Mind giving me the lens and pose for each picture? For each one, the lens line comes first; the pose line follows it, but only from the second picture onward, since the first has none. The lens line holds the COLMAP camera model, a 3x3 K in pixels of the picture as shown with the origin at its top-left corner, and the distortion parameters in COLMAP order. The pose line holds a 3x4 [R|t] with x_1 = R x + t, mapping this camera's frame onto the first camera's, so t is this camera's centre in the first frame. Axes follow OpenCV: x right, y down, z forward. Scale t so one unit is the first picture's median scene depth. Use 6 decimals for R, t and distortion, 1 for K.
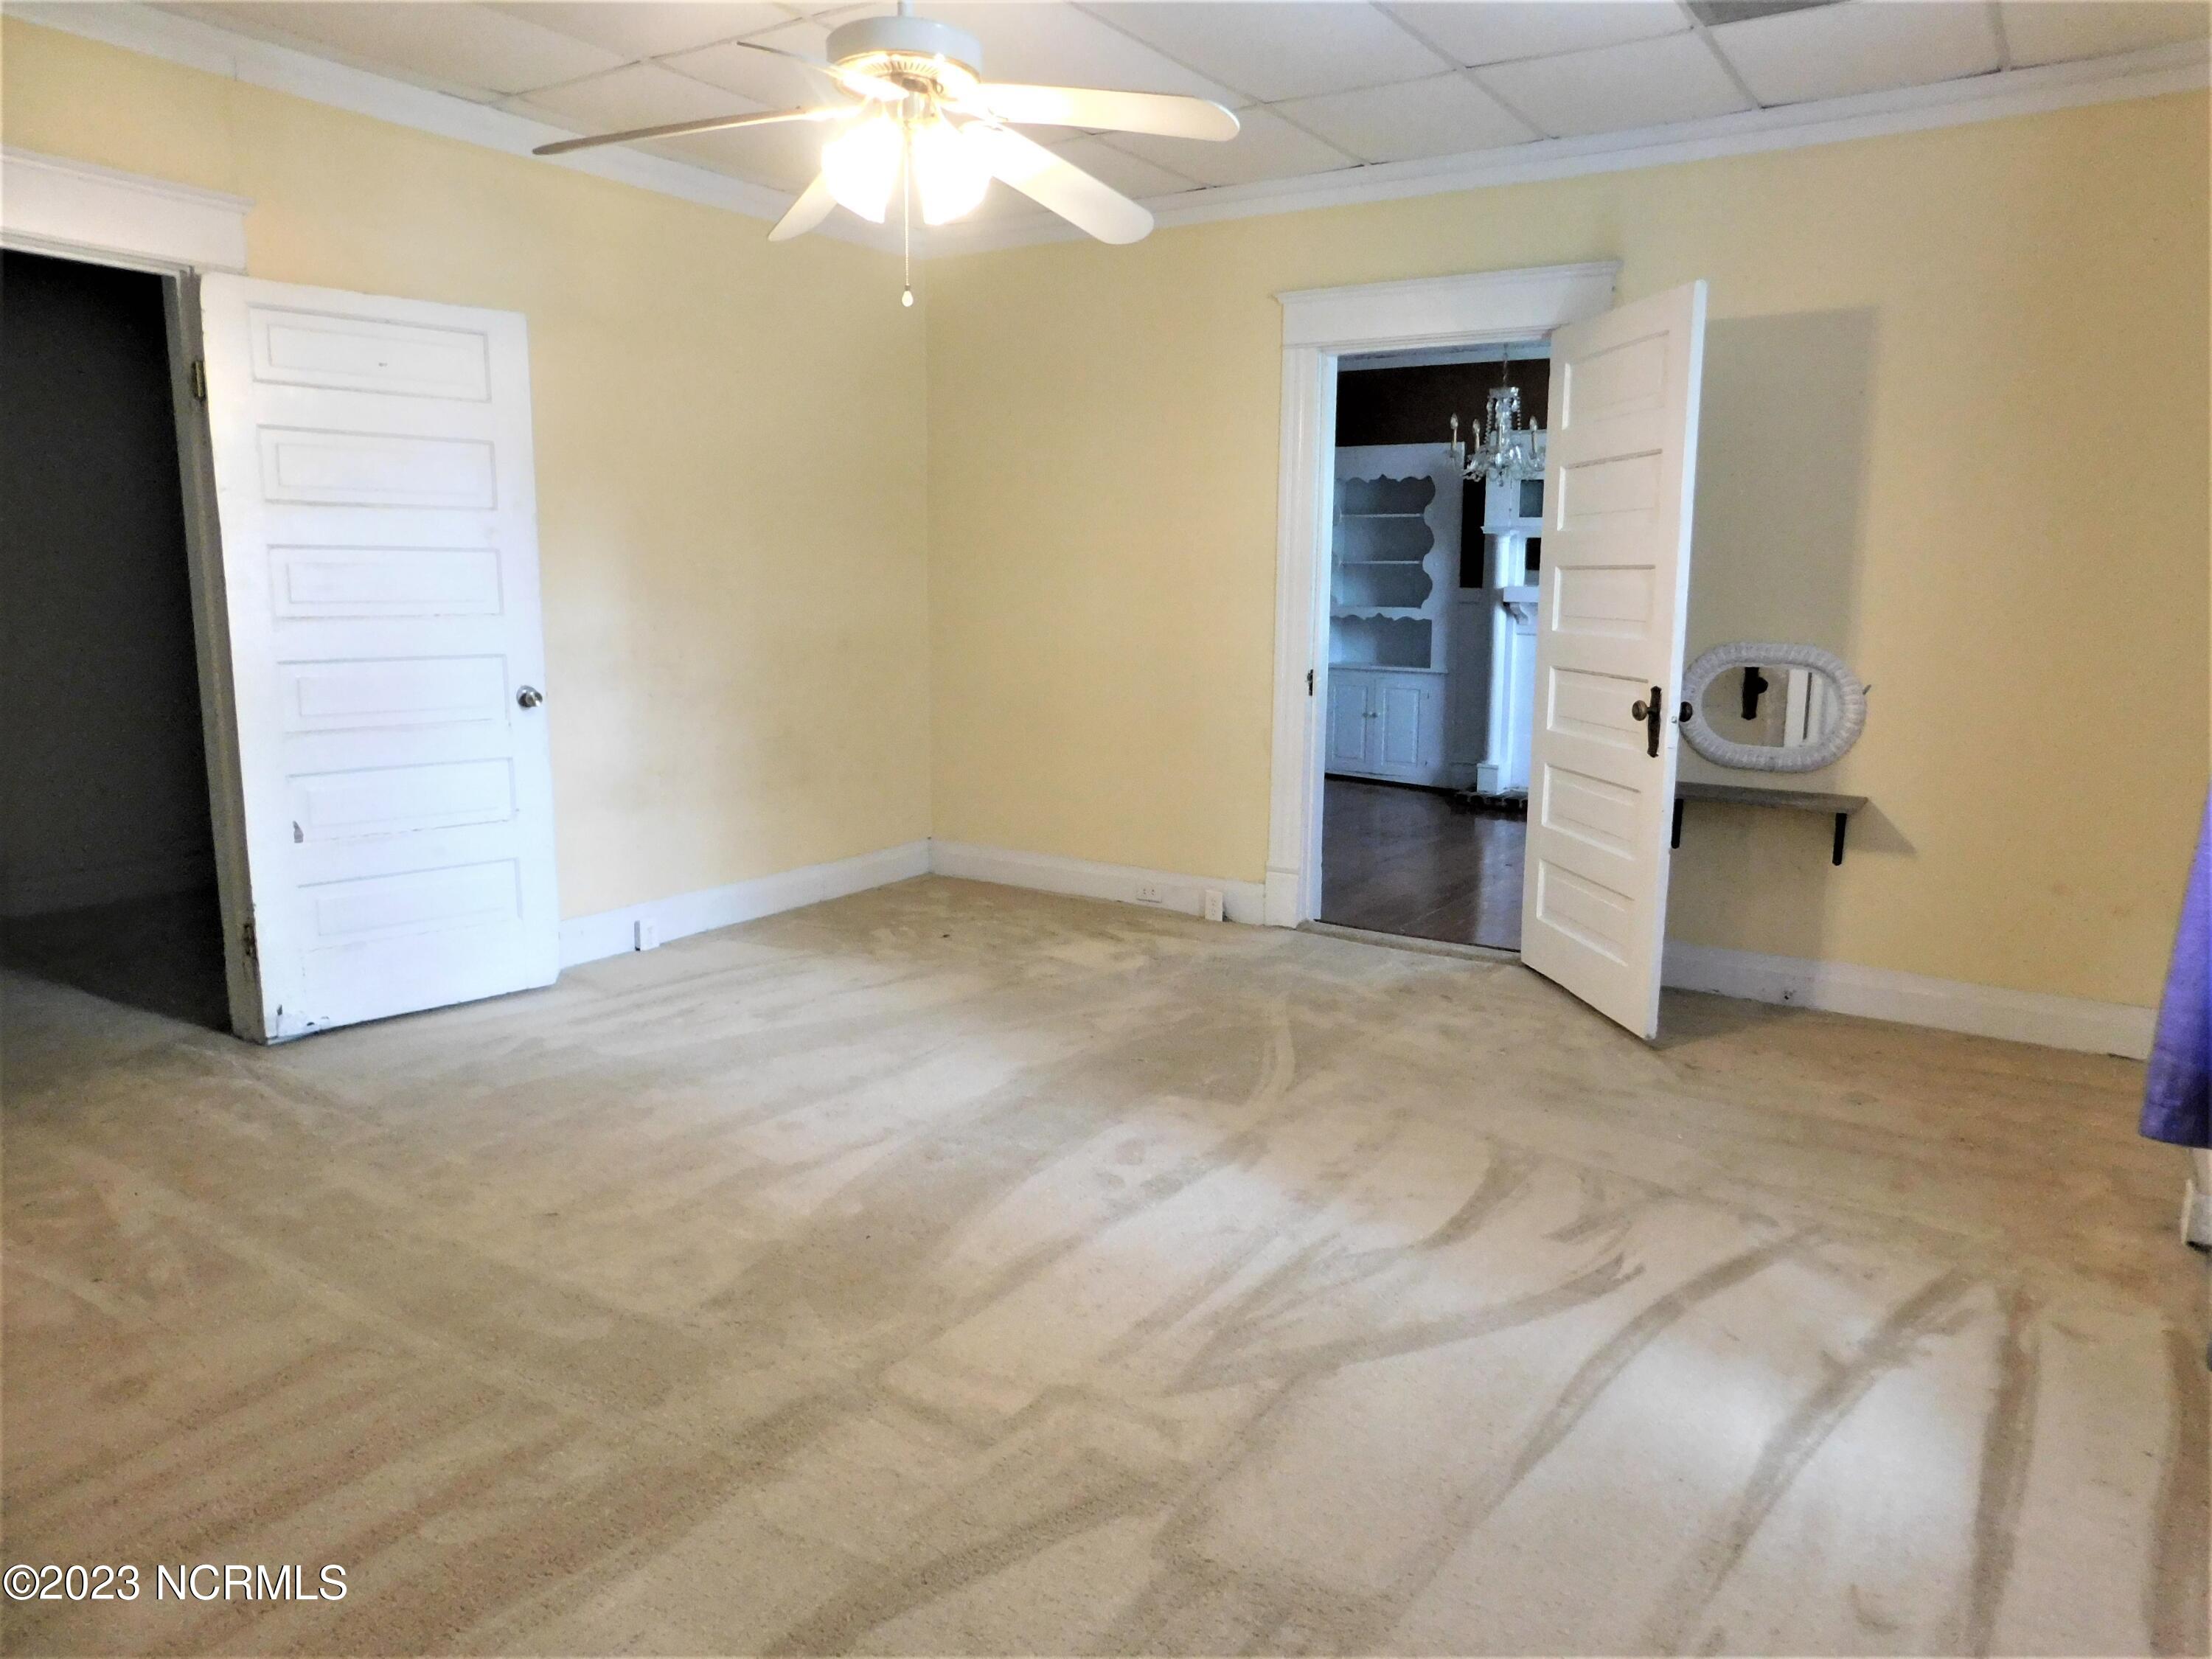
lens RADIAL K [[1477.4, 0, 1145.3], [0, 1477.4, 843.1], [0, 0, 1]] dist [-0.039805, 0.016764]
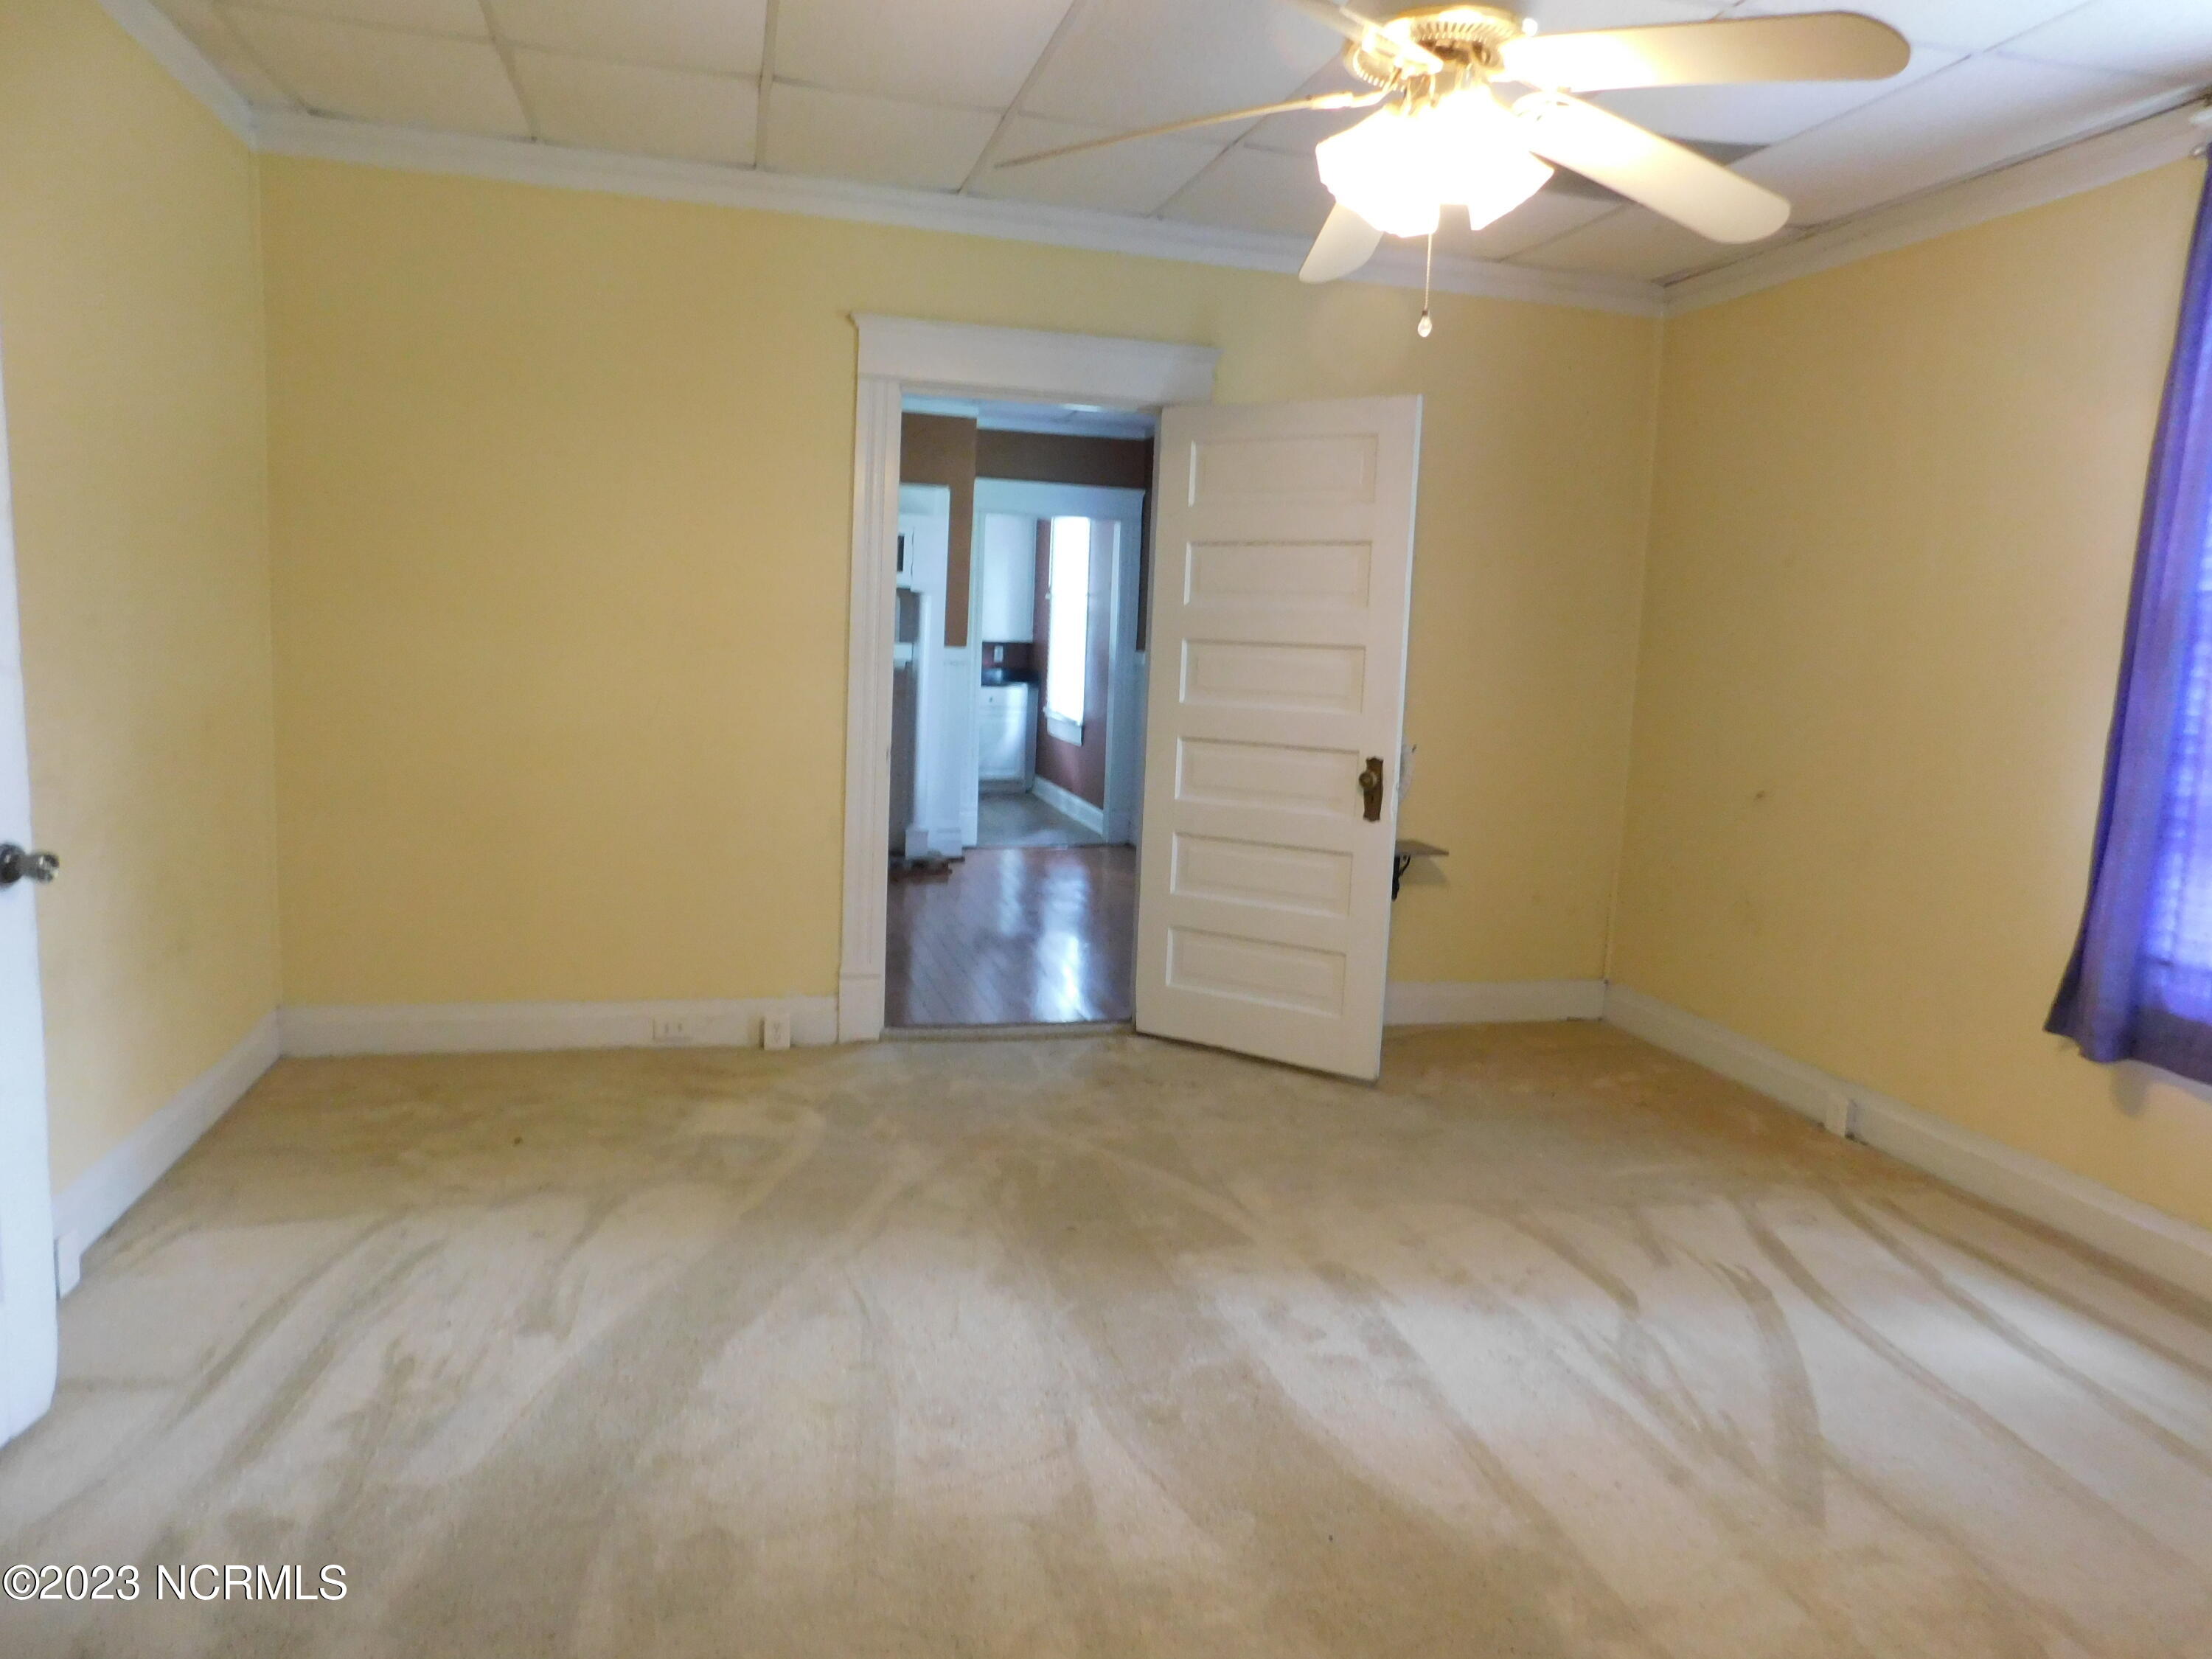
lens RADIAL K [[1477.4, 0, 1119.6], [0, 1477.4, 812.3], [0, 0, 1]] dist [-0.039805, 0.016764]
pose [[0.658958, -0.072507, 0.748676, -0.608410], [0.099462, 0.995002, 0.008820, -0.094648], [-0.745574, 0.068653, 0.662877, 0.419135]]
